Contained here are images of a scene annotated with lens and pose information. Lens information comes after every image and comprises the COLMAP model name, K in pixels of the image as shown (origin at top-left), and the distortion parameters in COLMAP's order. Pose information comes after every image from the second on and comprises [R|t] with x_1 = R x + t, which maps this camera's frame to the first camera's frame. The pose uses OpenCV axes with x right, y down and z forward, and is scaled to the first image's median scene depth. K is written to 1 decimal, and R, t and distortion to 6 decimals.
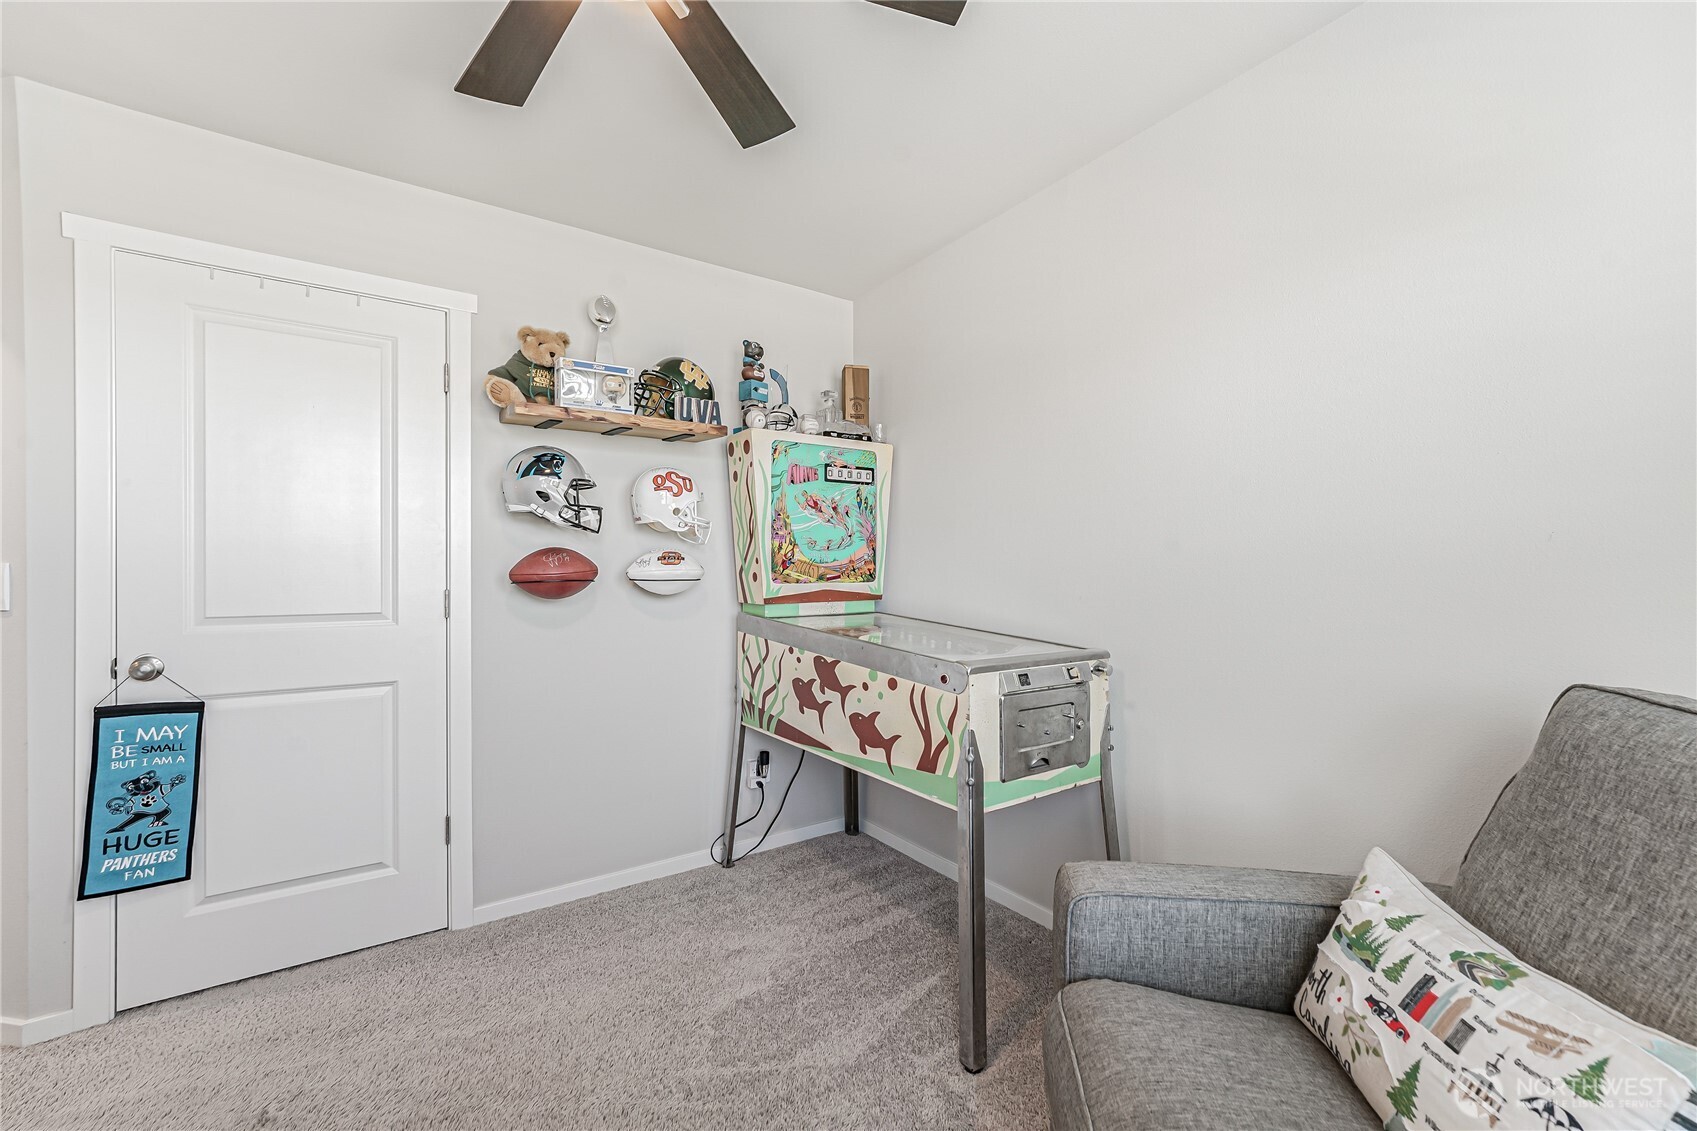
lens RADIAL K [[683.8, 0, 858.7], [0, 683.8, 558.5], [0, 0, 1]] dist [-0.002506, 0.000888]
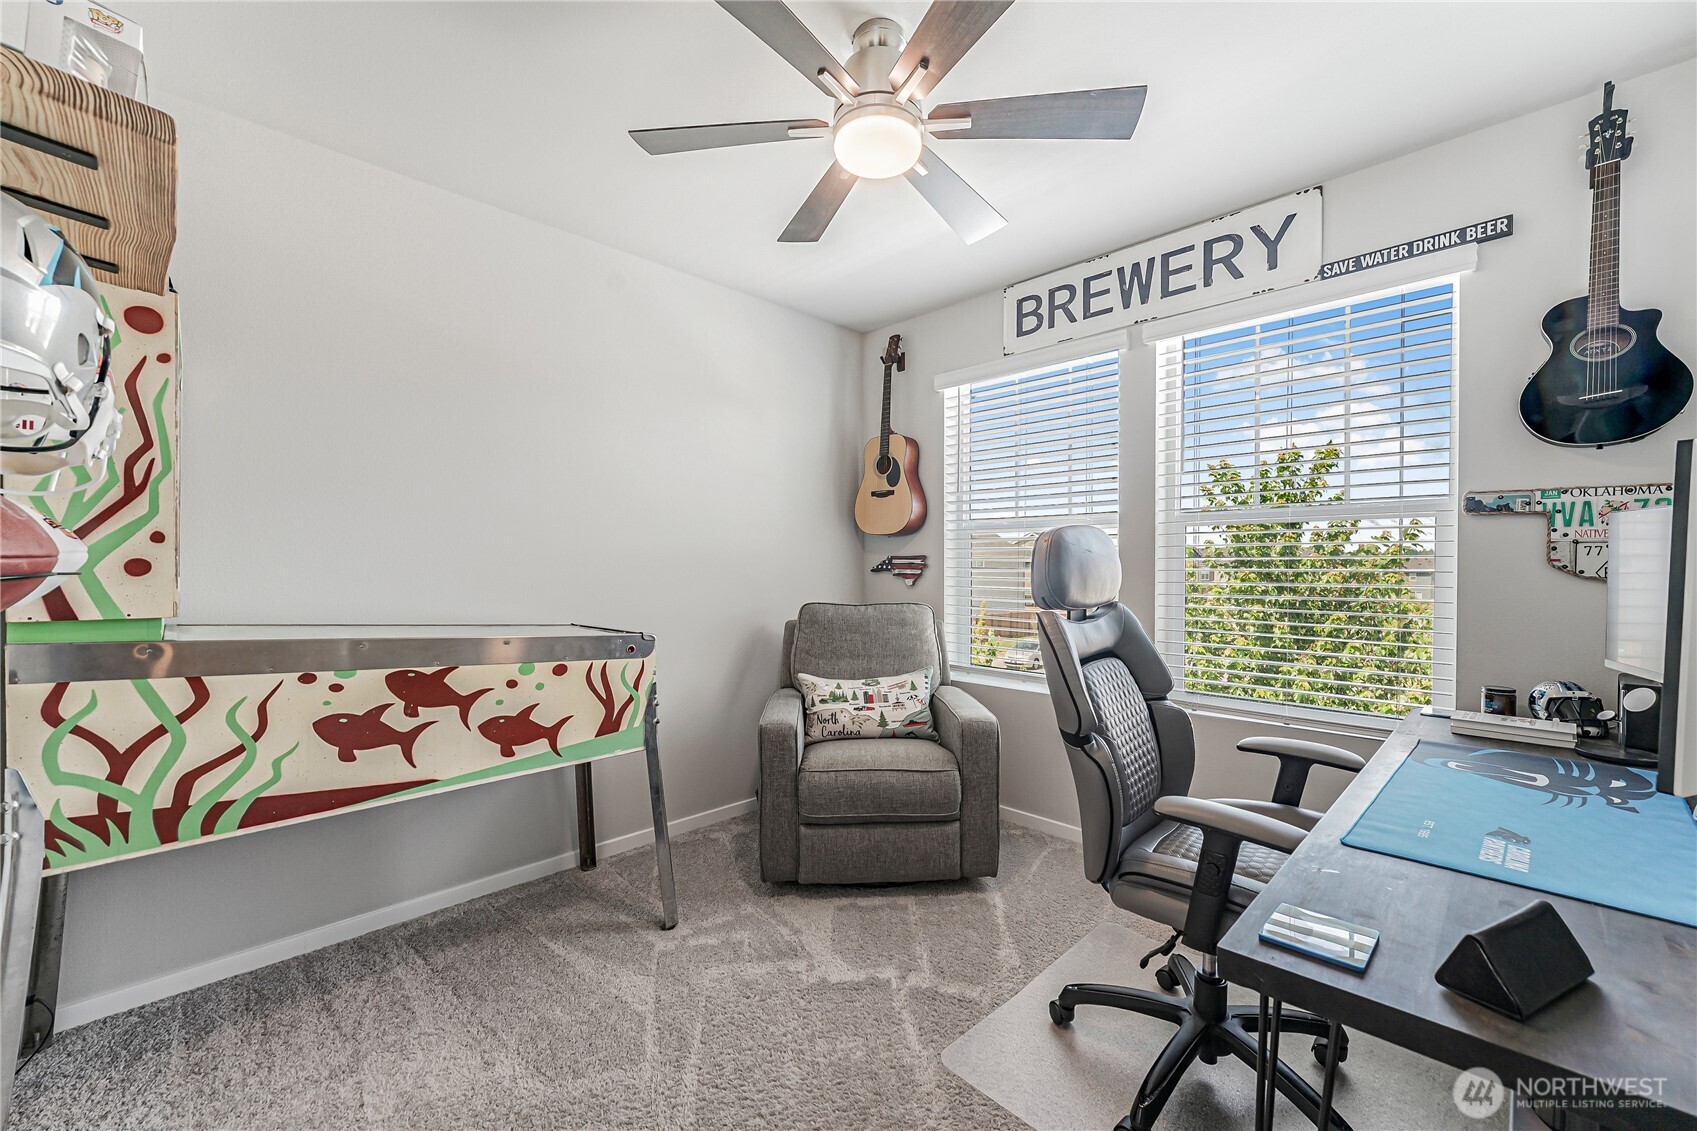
lens RADIAL K [[683.8, 0, 856.2], [0, 683.8, 575.0], [0, 0, 1]] dist [-0.002506, 0.000888]
pose [[-0.182797, 0.005146, 0.983137, -0.943029], [-0.008495, 0.999941, -0.006813, 0.038760], [-0.983114, -0.009598, -0.182743, 0.674469]]
